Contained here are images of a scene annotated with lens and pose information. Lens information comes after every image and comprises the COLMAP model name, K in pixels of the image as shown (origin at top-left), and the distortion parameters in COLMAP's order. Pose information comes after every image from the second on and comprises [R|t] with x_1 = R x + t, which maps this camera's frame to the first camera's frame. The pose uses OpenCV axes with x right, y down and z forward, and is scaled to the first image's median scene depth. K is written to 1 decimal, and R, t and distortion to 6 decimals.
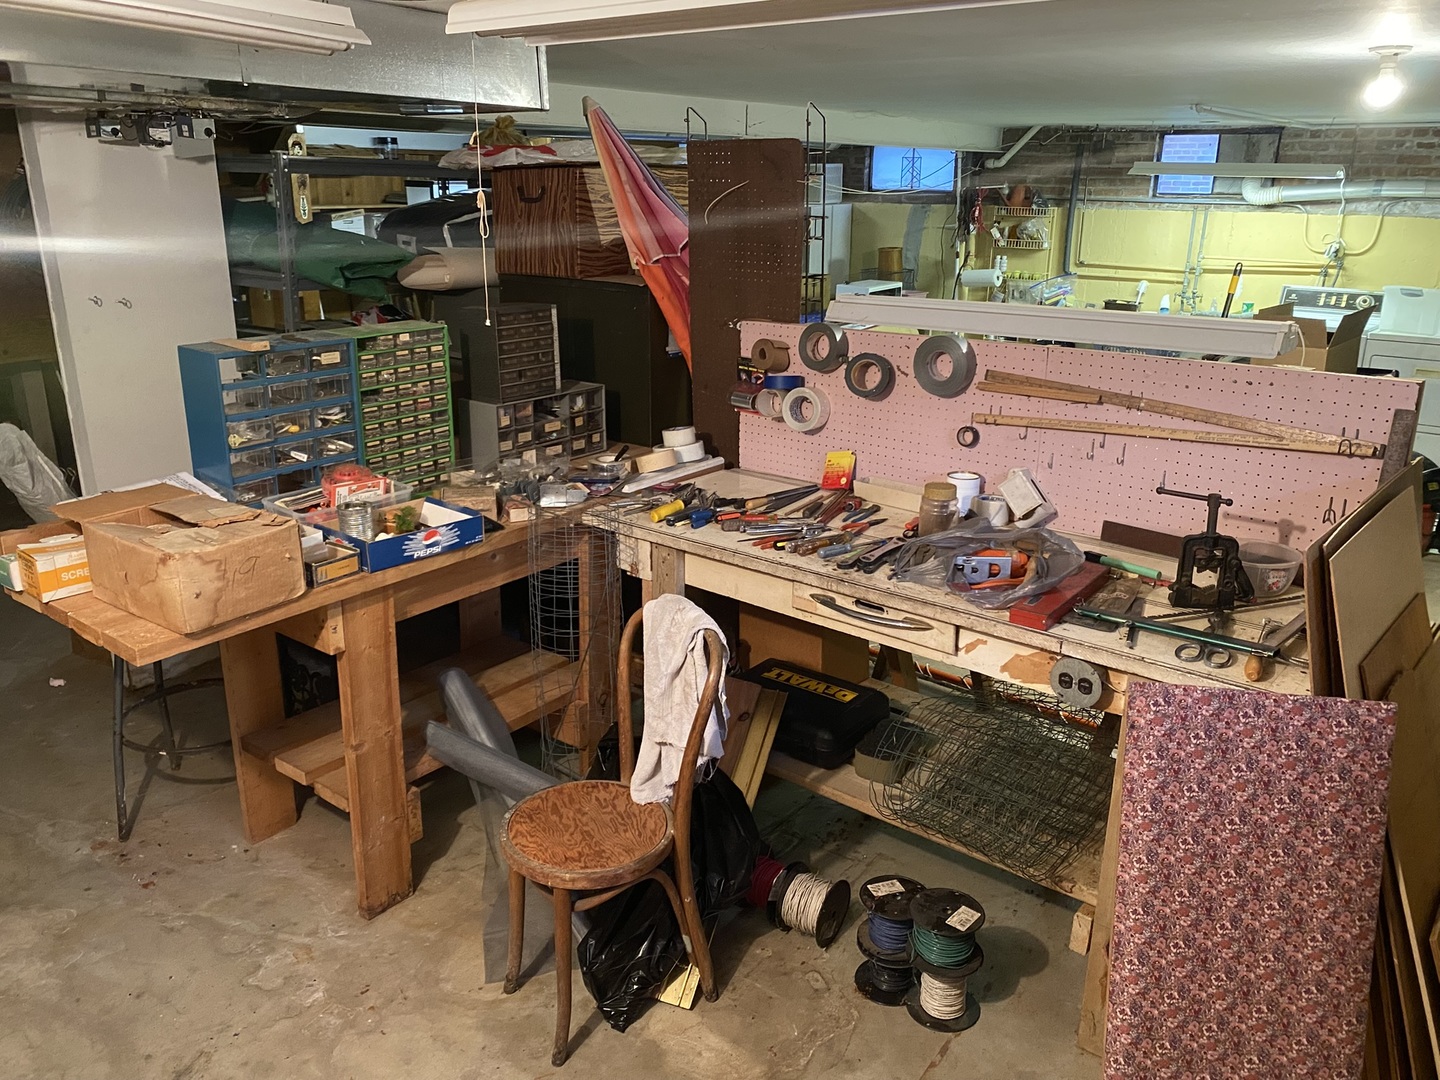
lens RADIAL K [[1108.6, 0, 719.7], [0, 1108.6, 537.4], [0, 0, 1]] dist [0.038805, -0.047183]
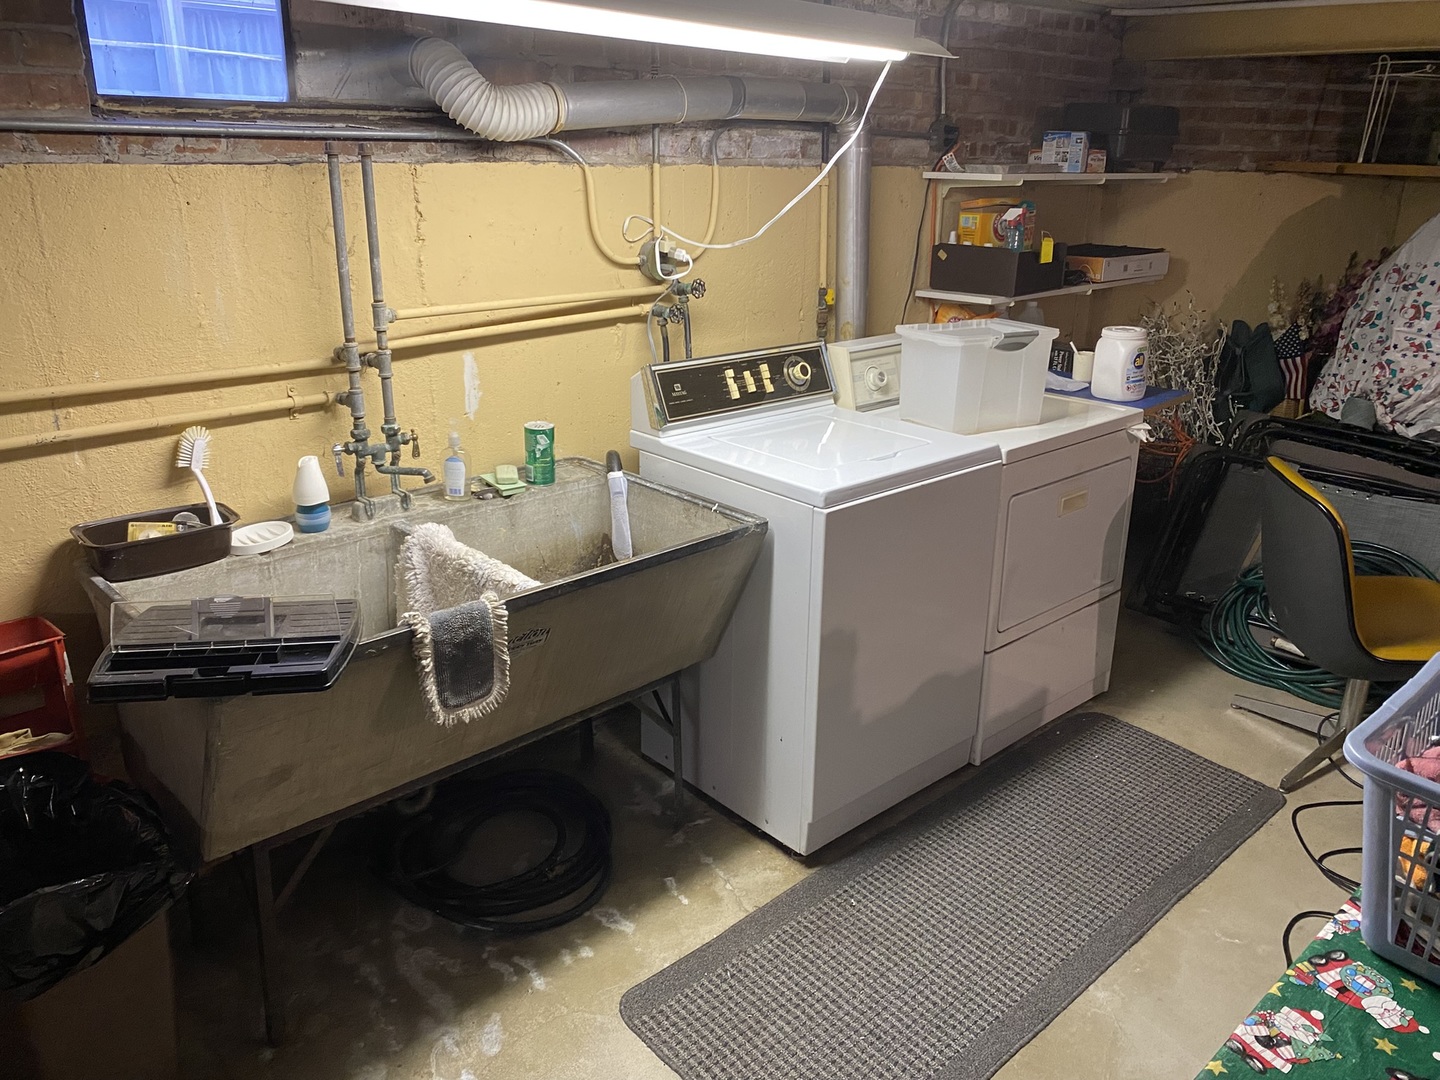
lens RADIAL K [[1108.6, 0, 718.4], [0, 1108.6, 534.8], [0, 0, 1]] dist [0.038805, -0.047183]
pose [[0.143188, -0.328784, 0.933487, 0.141829], [0.302886, 0.912508, 0.274935, -0.250508], [-0.942209, 0.243373, 0.230244, 0.851157]]
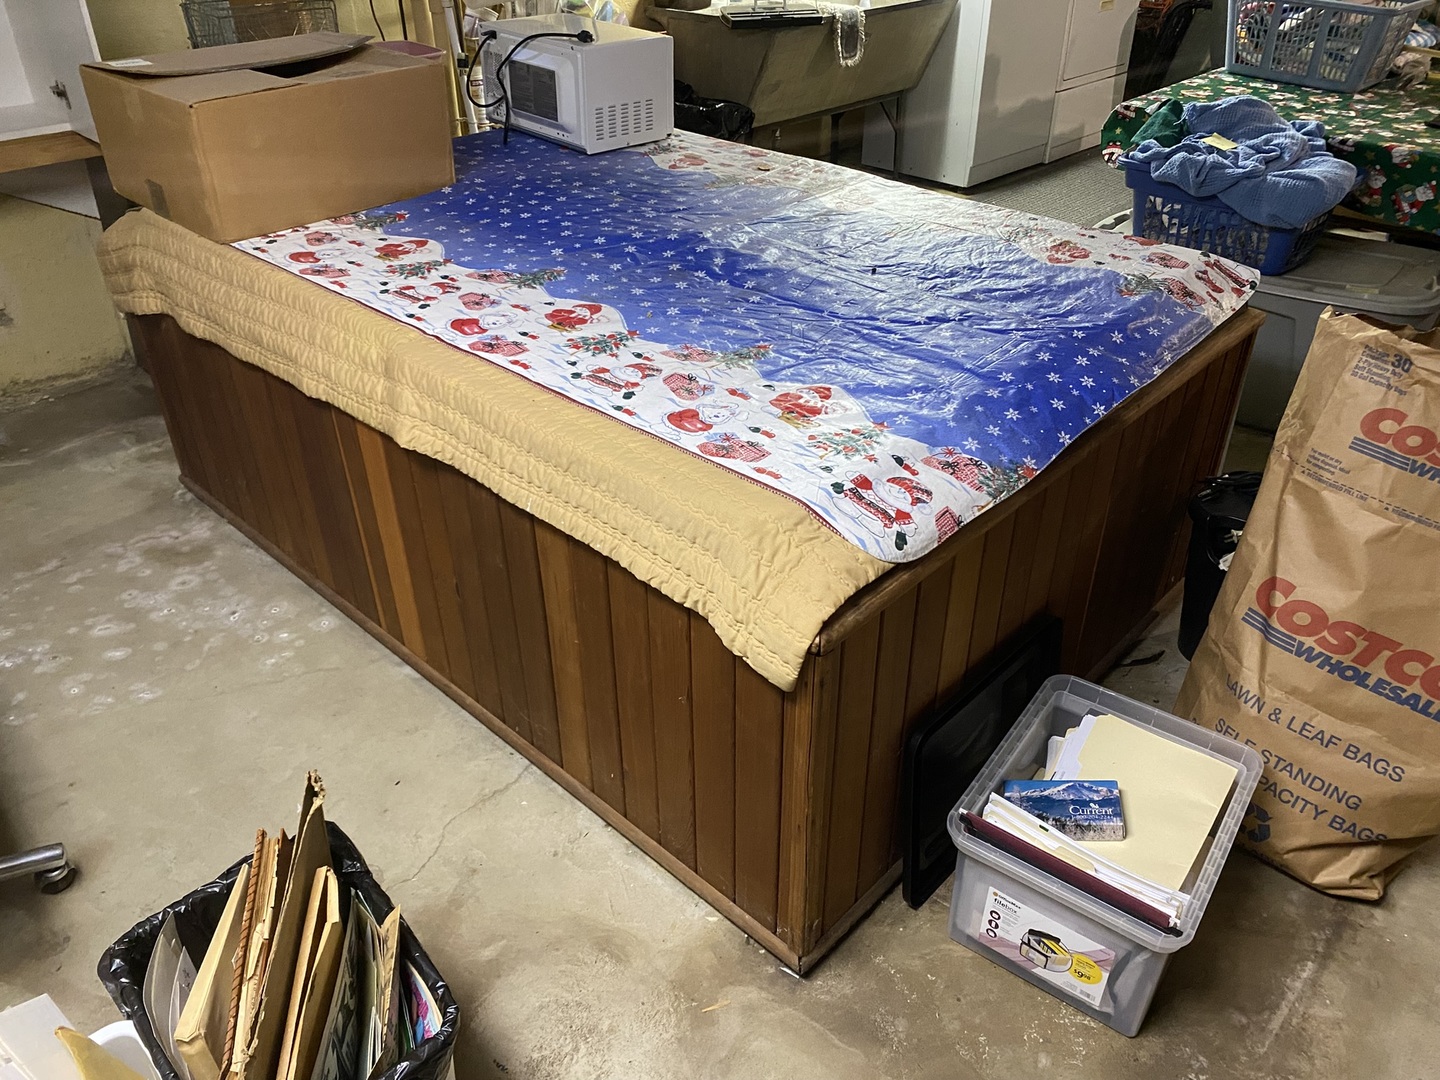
lens RADIAL K [[1108.6, 0, 719.5], [0, 1108.6, 533.8], [0, 0, 1]] dist [0.038805, -0.047183]
pose [[0.099839, -0.541911, 0.834485, -0.244742], [0.320192, 0.811562, 0.488717, -0.264882], [-0.942077, 0.218402, 0.254541, 0.940548]]
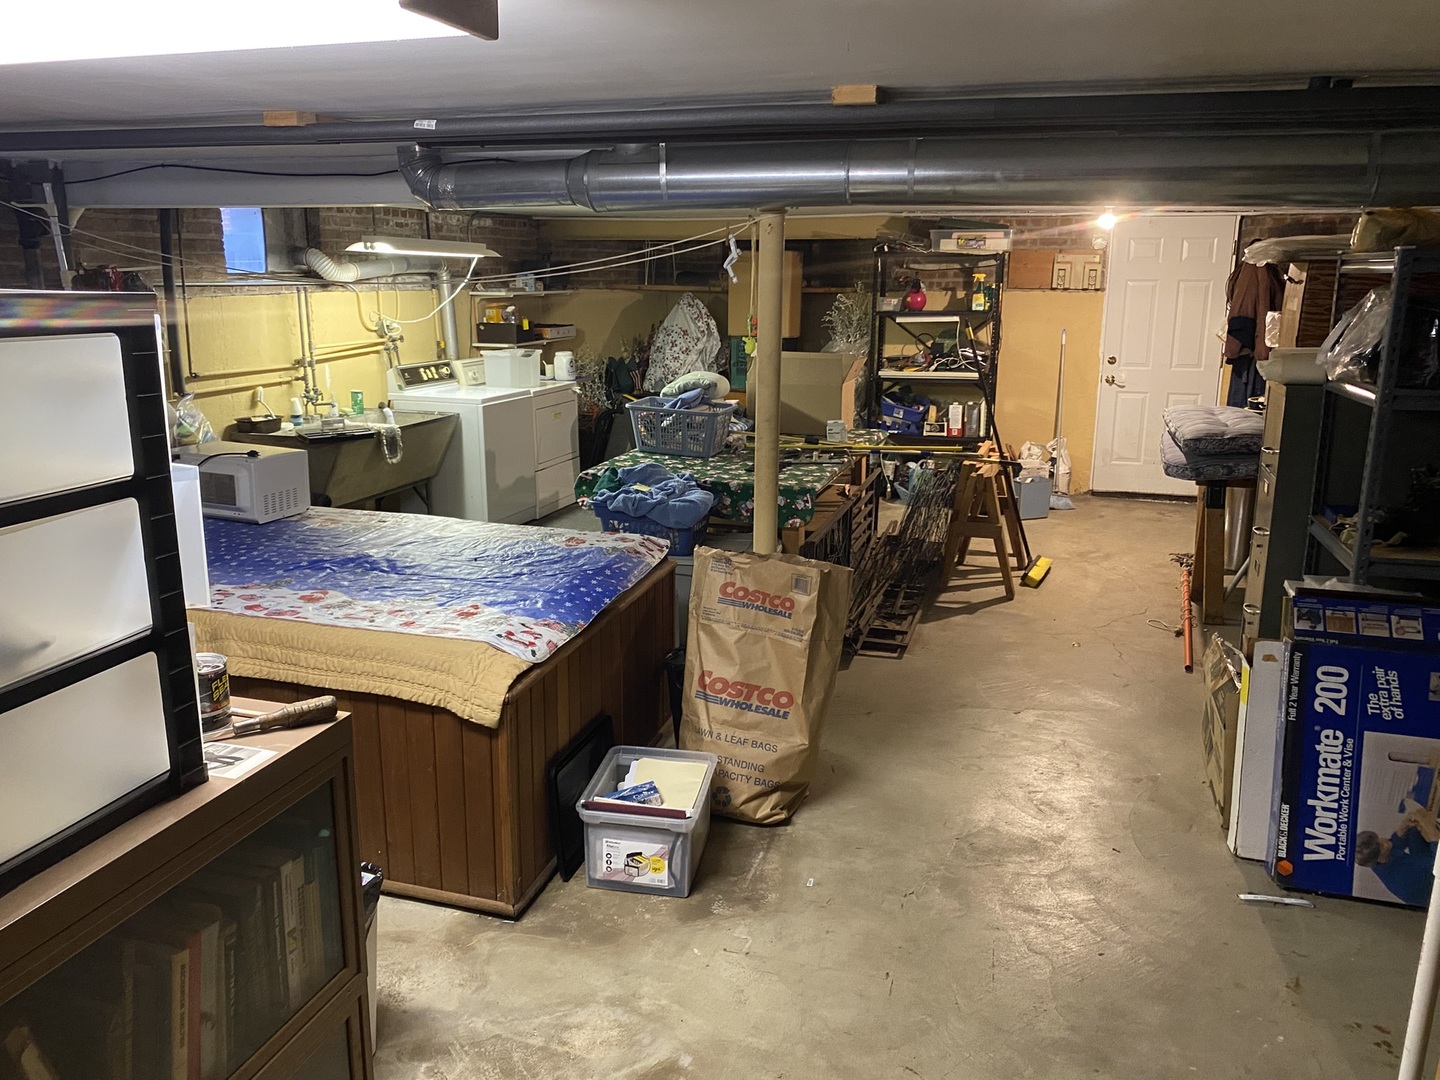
lens RADIAL K [[1108.6, 0, 716.1], [0, 1108.6, 532.6], [0, 0, 1]] dist [0.038805, -0.047183]
pose [[-0.351049, -0.226173, 0.908631, -0.455785], [0.289175, 0.896767, 0.334942, -0.315738], [-0.890585, 0.380334, -0.249406, 0.982129]]
